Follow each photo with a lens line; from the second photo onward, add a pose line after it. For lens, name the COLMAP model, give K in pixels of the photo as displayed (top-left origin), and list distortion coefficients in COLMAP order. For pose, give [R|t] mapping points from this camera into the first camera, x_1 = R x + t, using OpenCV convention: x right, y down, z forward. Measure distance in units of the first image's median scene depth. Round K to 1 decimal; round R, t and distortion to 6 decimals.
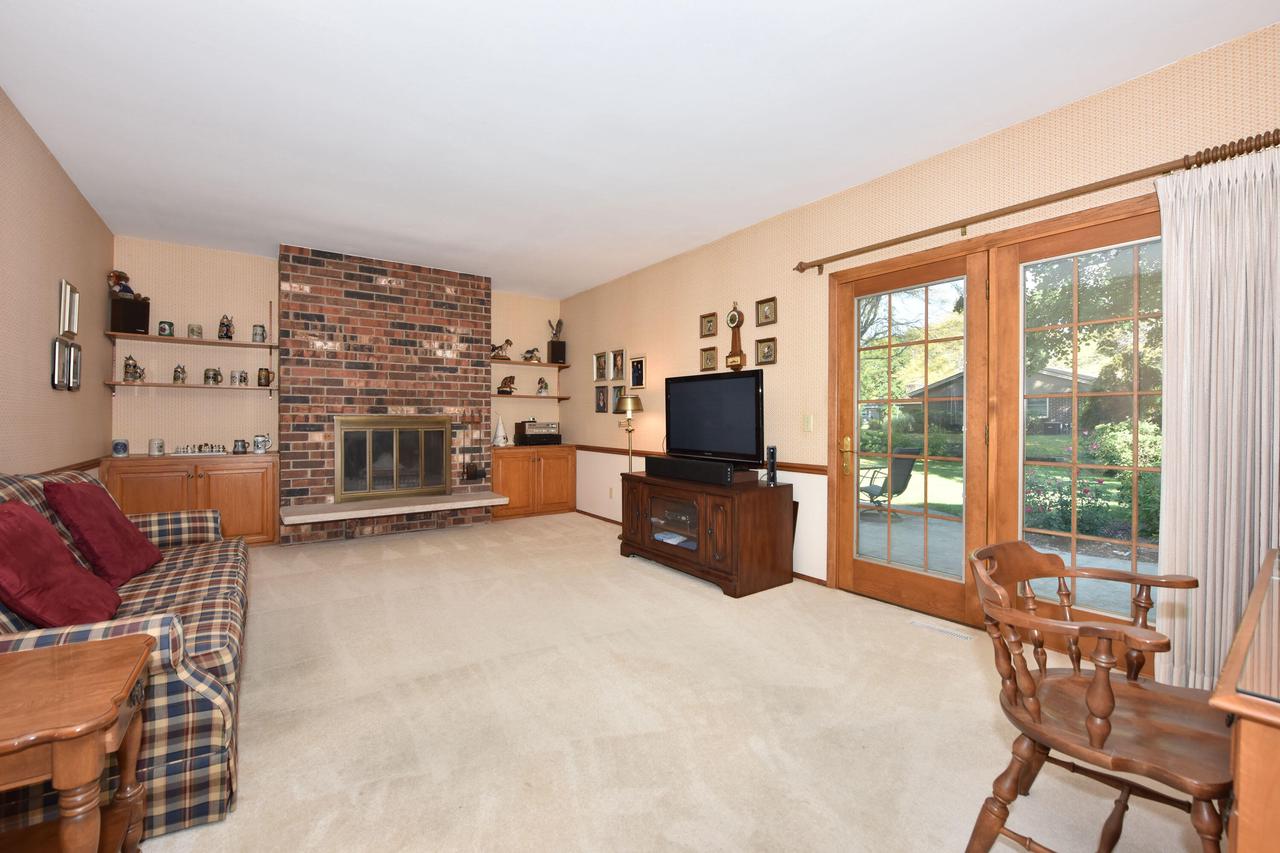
lens RADIAL K [[528.1, 0, 638.7], [0, 528.1, 424.3], [0, 0, 1]] dist [-0.018724, -0.000524]
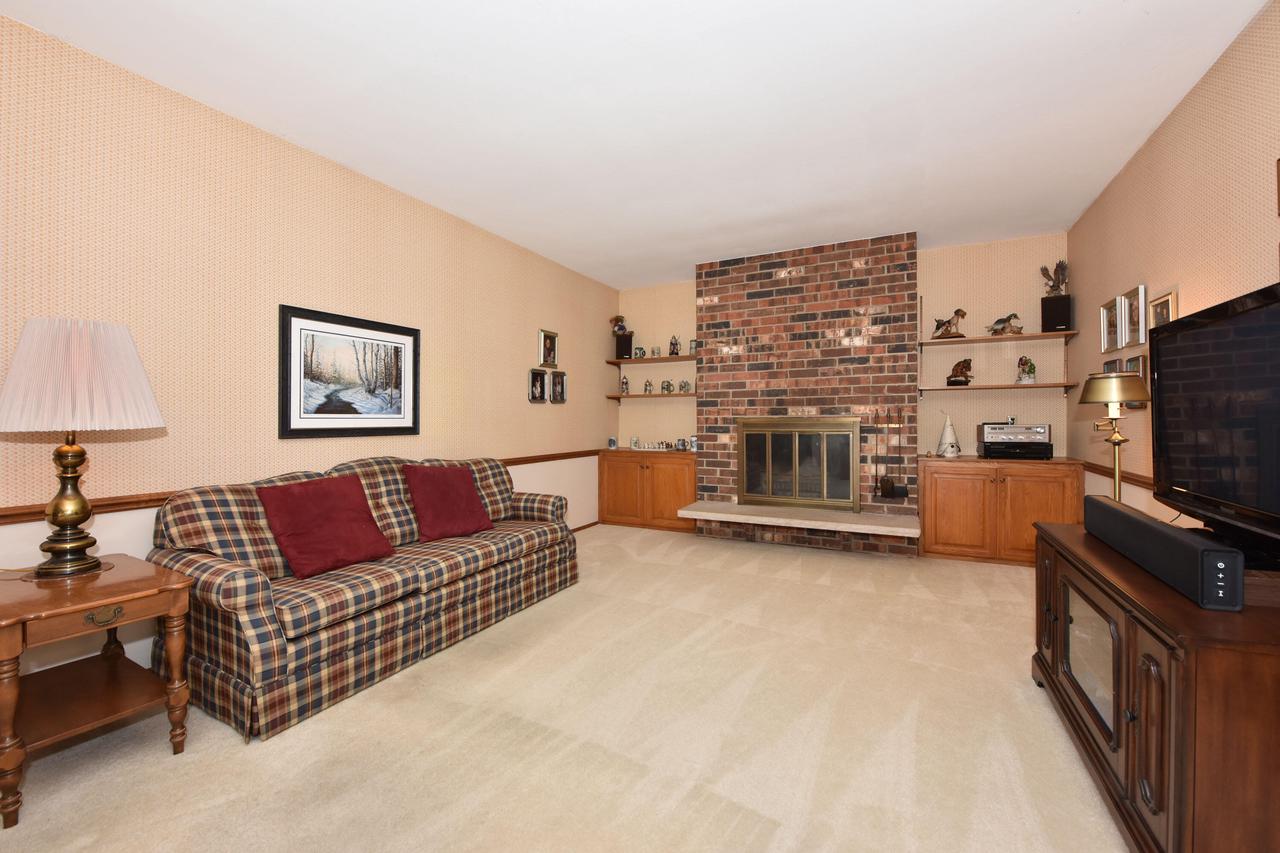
lens RADIAL K [[508.8, 0, 637.3], [0, 508.8, 424.0], [0, 0, 1]] dist [-0.015926, -0.002313]
pose [[0.457418, 0.001306, -0.889251, 0.201596], [-0.001347, 0.999999, 0.000775, -0.005116], [0.889251, 0.000843, 0.457419, 0.360072]]
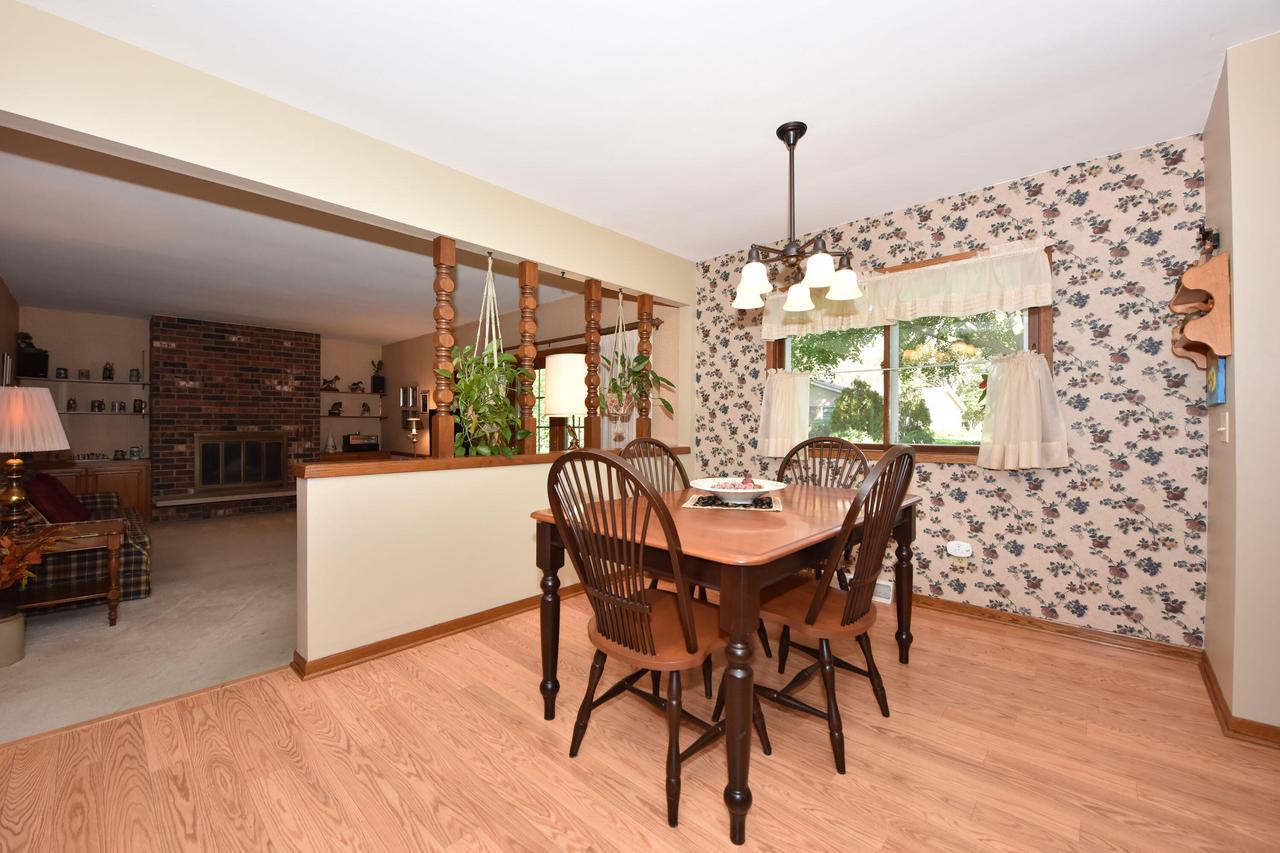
lens RADIAL K [[508.8, 0, 636.2], [0, 508.8, 424.2], [0, 0, 1]] dist [-0.015926, -0.002313]
pose [[0.980392, -0.000903, 0.197057, 0.323669], [0.002799, 0.999952, -0.009346, -0.023039], [-0.197039, 0.009714, 0.980348, -0.565981]]
